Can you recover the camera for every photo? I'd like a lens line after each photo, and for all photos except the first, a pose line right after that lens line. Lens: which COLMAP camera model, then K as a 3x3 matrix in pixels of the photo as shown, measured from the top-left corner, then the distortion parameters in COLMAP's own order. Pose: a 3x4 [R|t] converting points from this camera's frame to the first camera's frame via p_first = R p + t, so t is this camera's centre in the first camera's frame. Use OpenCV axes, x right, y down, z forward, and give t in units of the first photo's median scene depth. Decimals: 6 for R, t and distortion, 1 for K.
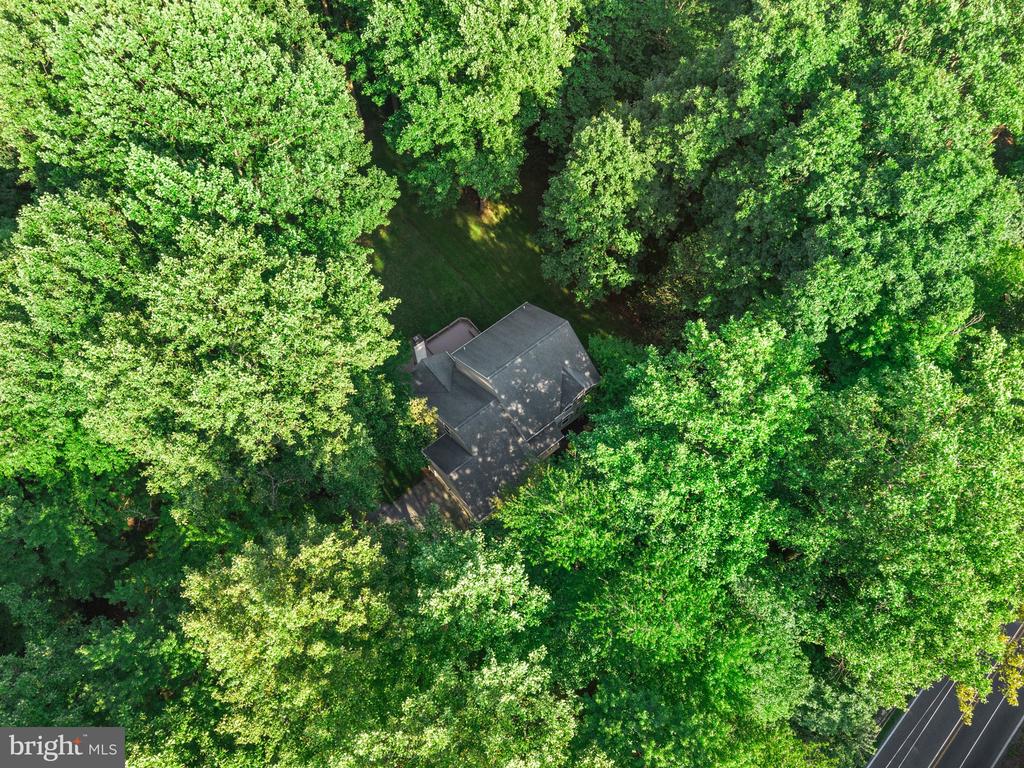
lens RADIAL K [[707.6, 0, 511.6], [0, 707.6, 382.3], [0, 0, 1]] dist [0.004180, 0.000977]
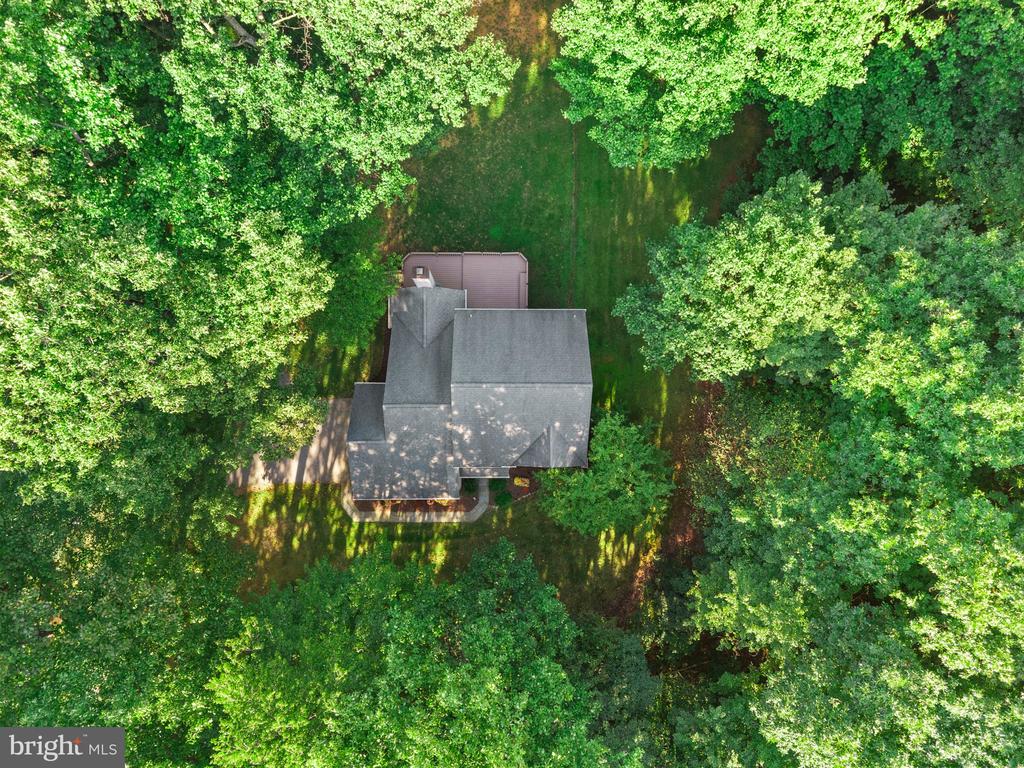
lens RADIAL K [[707.6, 0, 510.7], [0, 707.6, 384.7], [0, 0, 1]] dist [0.004180, 0.000977]
pose [[0.774871, 0.631420, -0.029727, 0.037090], [-0.578496, 0.727309, 0.369273, -0.319039], [0.254787, -0.268942, 0.928845, 0.321243]]
